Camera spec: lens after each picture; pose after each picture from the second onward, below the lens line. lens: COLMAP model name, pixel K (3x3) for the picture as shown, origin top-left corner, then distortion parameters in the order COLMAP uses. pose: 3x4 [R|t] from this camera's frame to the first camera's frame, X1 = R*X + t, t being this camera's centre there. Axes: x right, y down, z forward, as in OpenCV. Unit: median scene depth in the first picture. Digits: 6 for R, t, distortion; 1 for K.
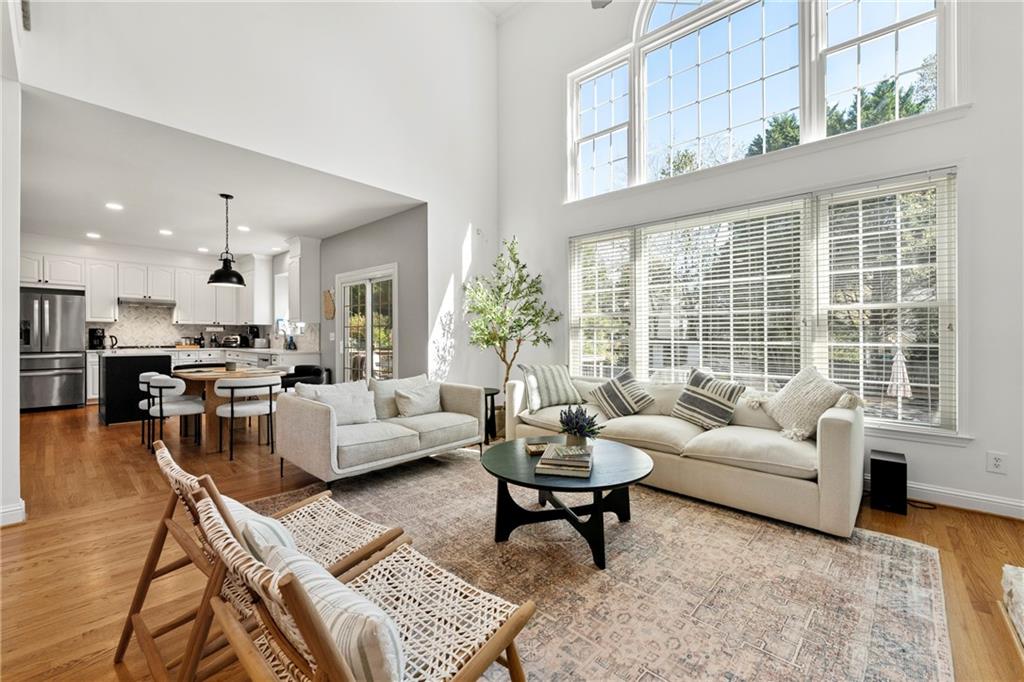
lens RADIAL K [[416.3, 0, 514.7], [0, 416.3, 322.6], [0, 0, 1]] dist [-0.012740, -0.000181]
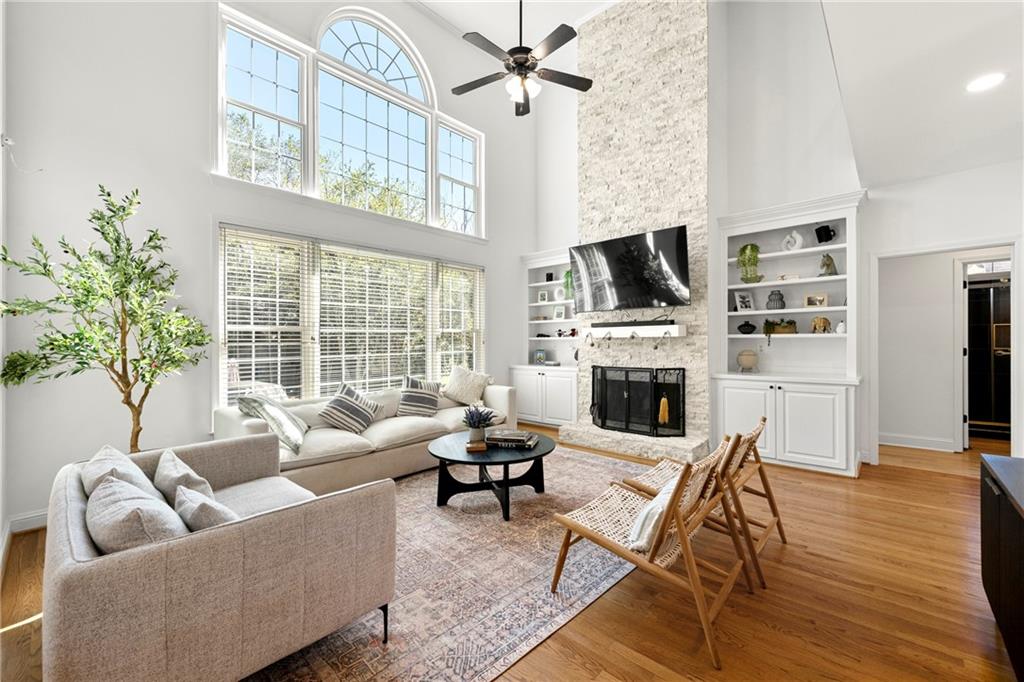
lens RADIAL K [[416.3, 0, 511.3], [0, 416.3, 339.3], [0, 0, 1]] dist [-0.012740, -0.000181]
pose [[0.012608, 0.009596, 0.999874, -0.751504], [-0.000256, 0.999954, -0.009593, 0.012745], [-0.999920, -0.000135, 0.012610, 0.591917]]
